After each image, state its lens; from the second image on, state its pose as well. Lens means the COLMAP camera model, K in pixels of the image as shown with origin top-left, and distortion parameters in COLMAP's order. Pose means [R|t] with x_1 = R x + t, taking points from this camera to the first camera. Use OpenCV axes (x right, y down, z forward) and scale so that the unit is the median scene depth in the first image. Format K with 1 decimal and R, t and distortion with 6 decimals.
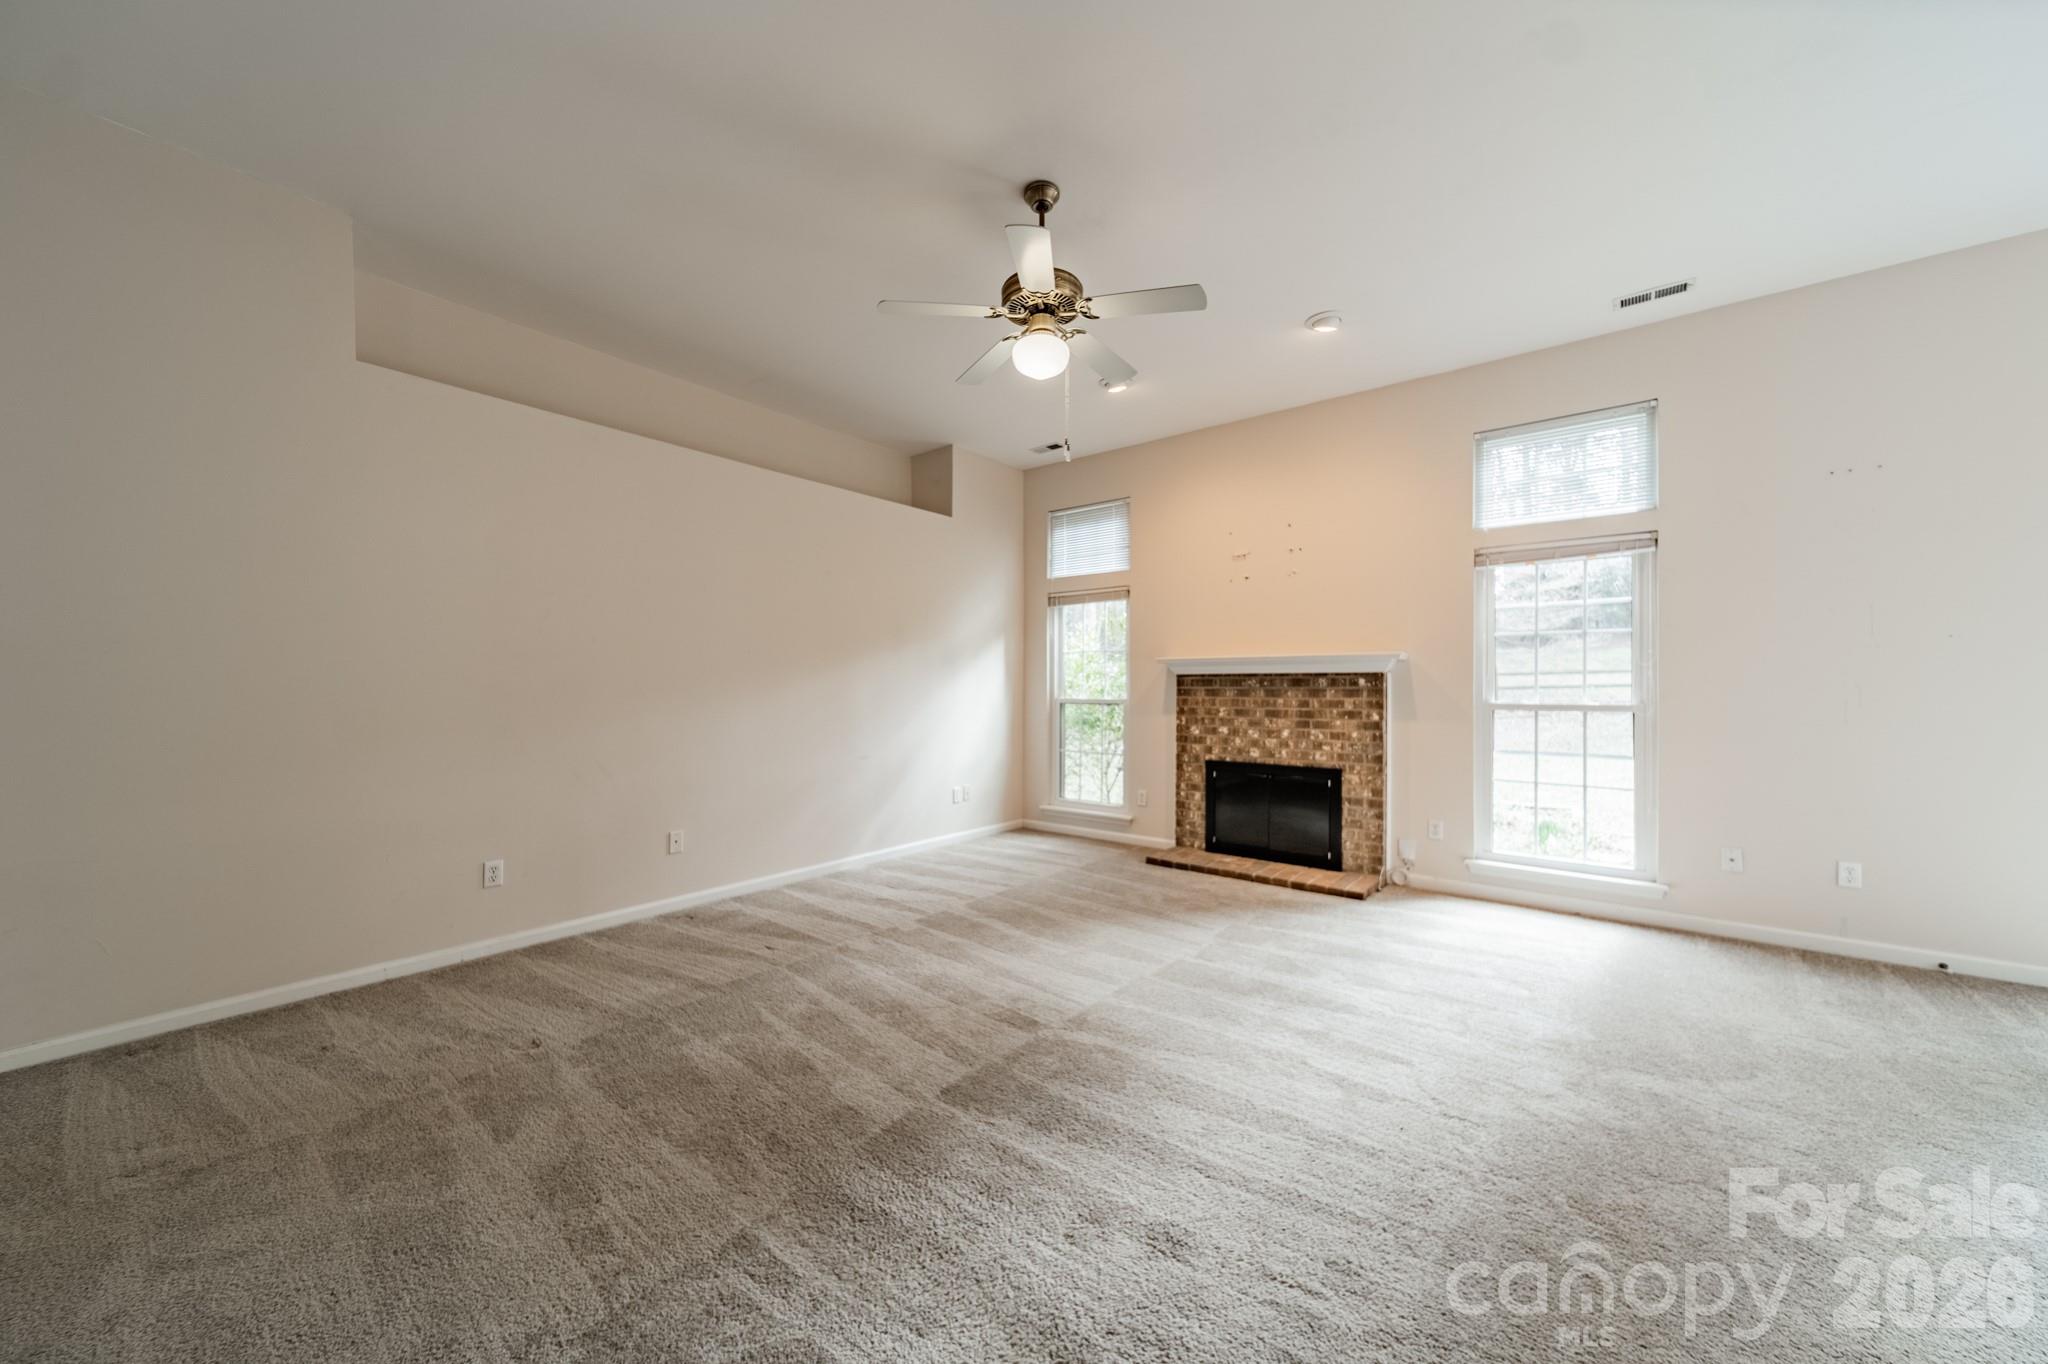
lens RADIAL K [[724.6, 0, 1025.6], [0, 724.6, 681.1], [0, 0, 1]] dist [0.008444, 0.000264]
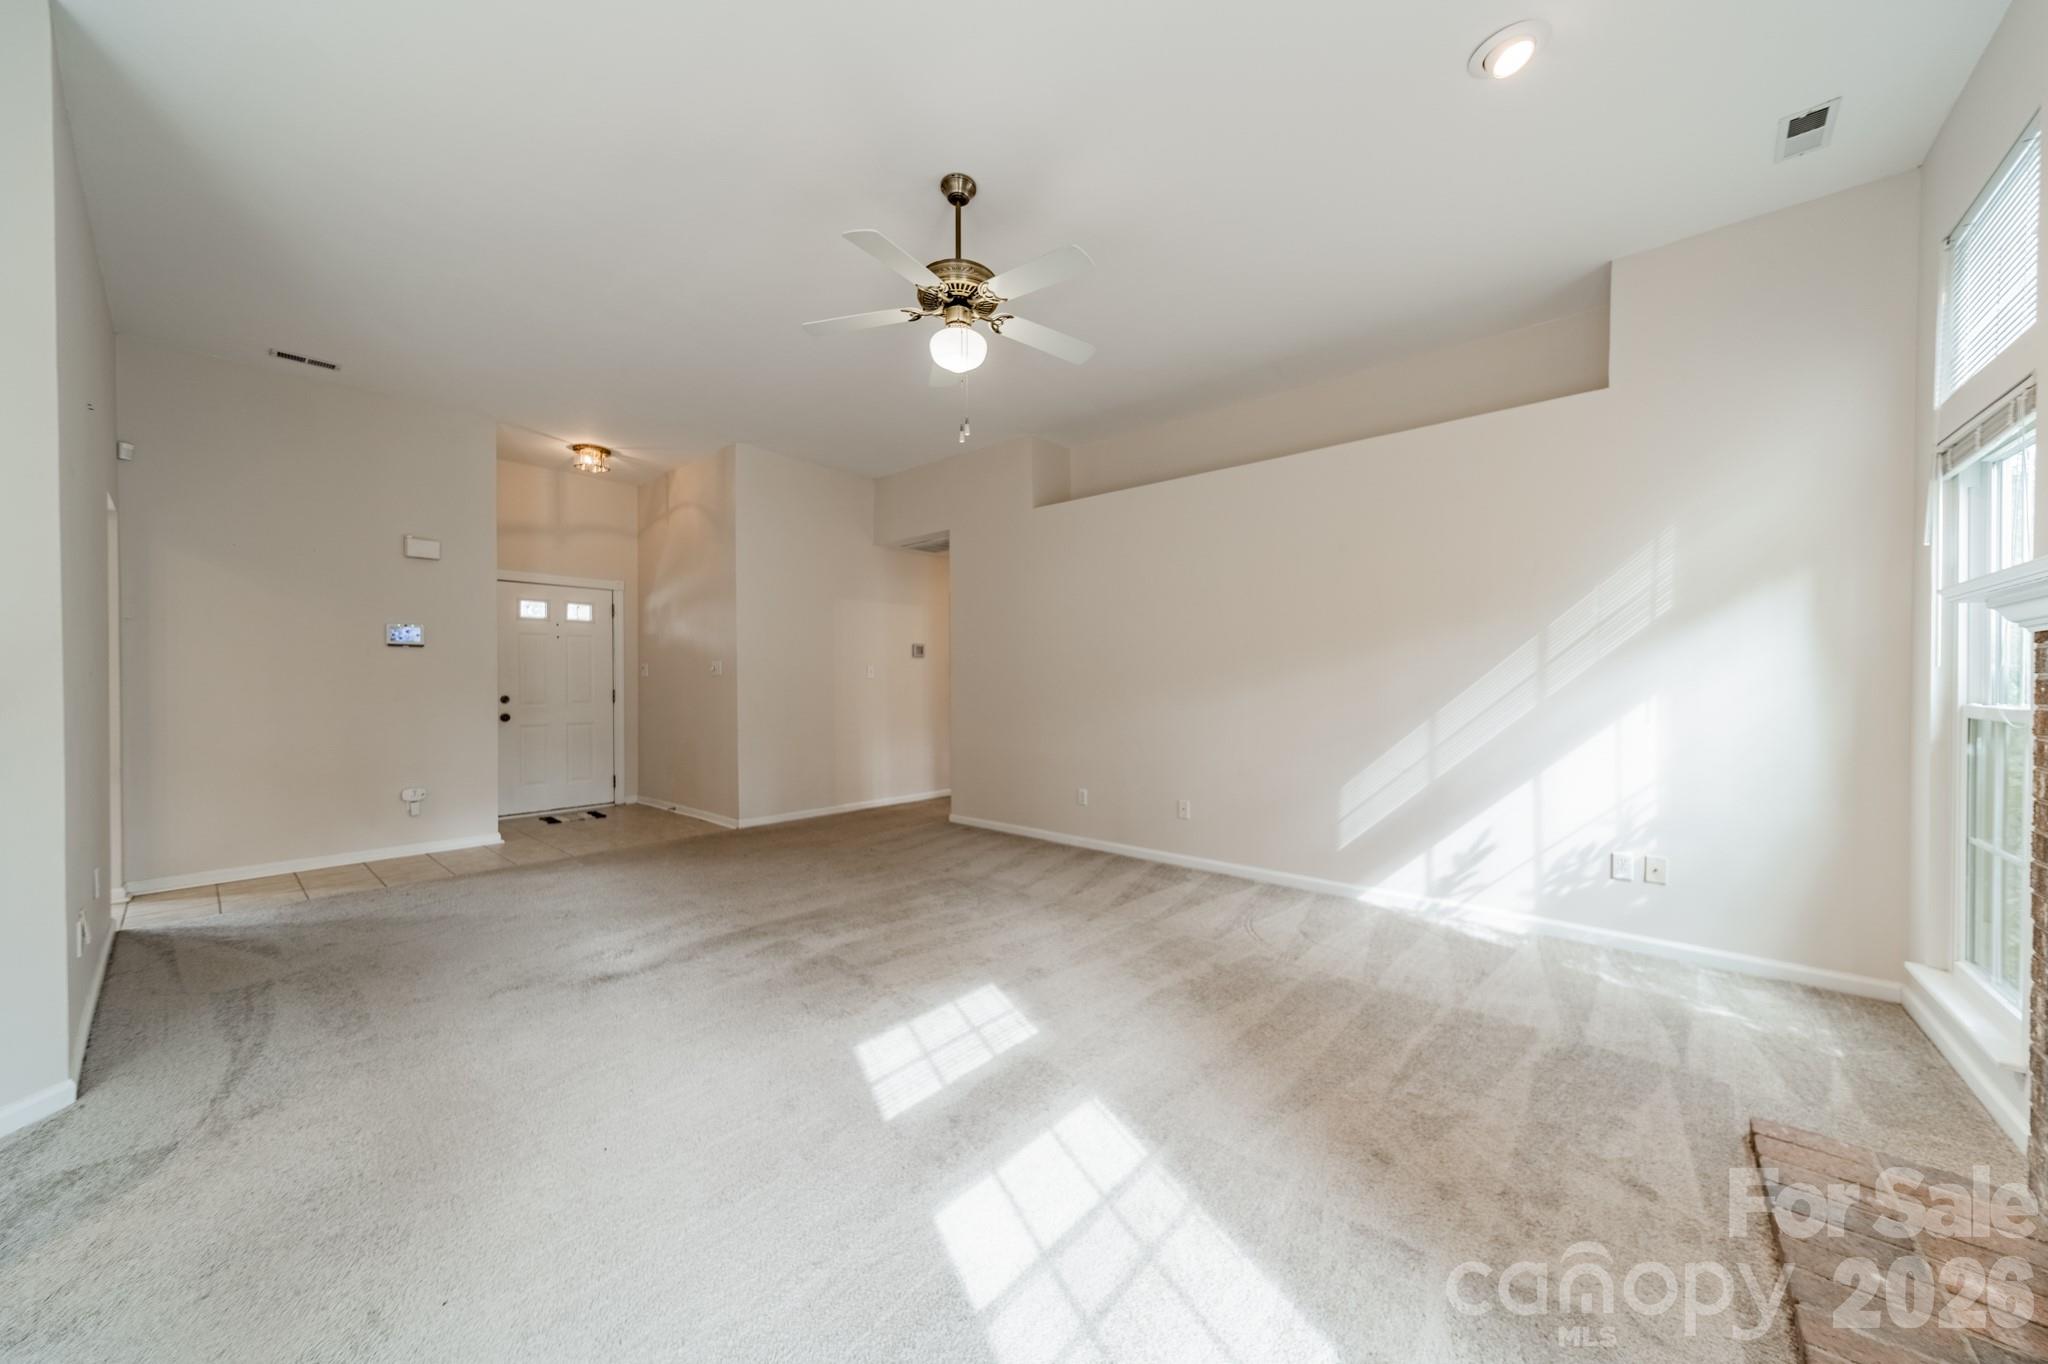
lens RADIAL K [[724.6, 0, 1031.2], [0, 724.6, 693.8], [0, 0, 1]] dist [0.008444, 0.000264]
pose [[-0.034117, 0.017011, -0.999273, 0.584663], [0.005331, 0.999844, 0.016839, 0.008024], [0.999404, -0.004752, -0.034202, 0.646060]]
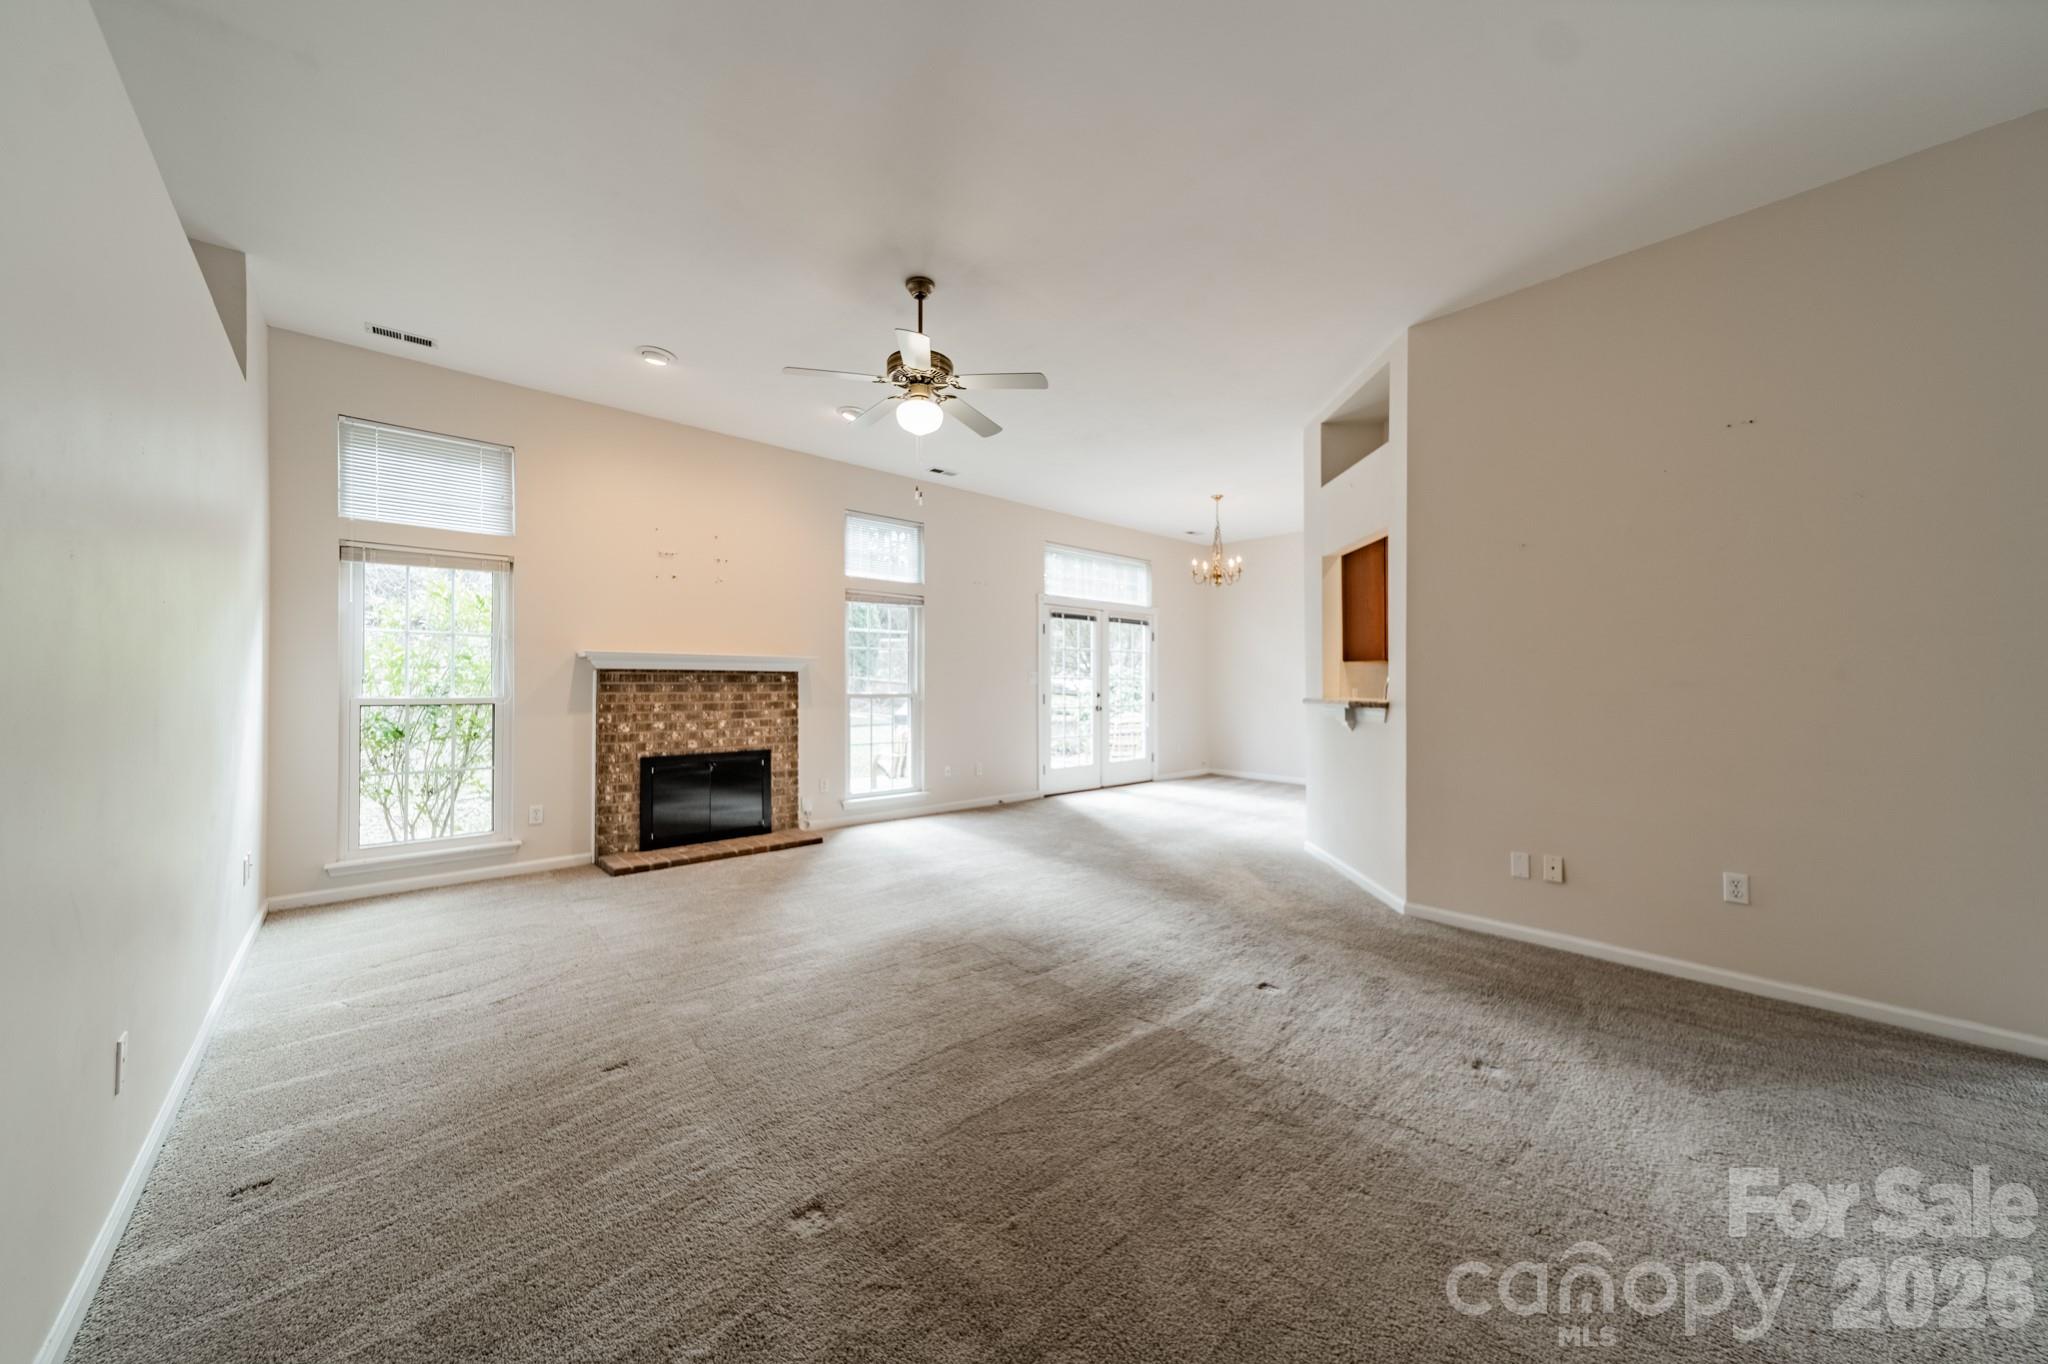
lens RADIAL K [[724.6, 0, 1033.3], [0, 724.6, 679.0], [0, 0, 1]] dist [0.008444, 0.000264]
pose [[0.154387, 0.005840, 0.987993, -0.666827], [-0.010511, 0.999936, -0.004268, 0.002347], [-0.987955, -0.009726, 0.154438, 0.349549]]
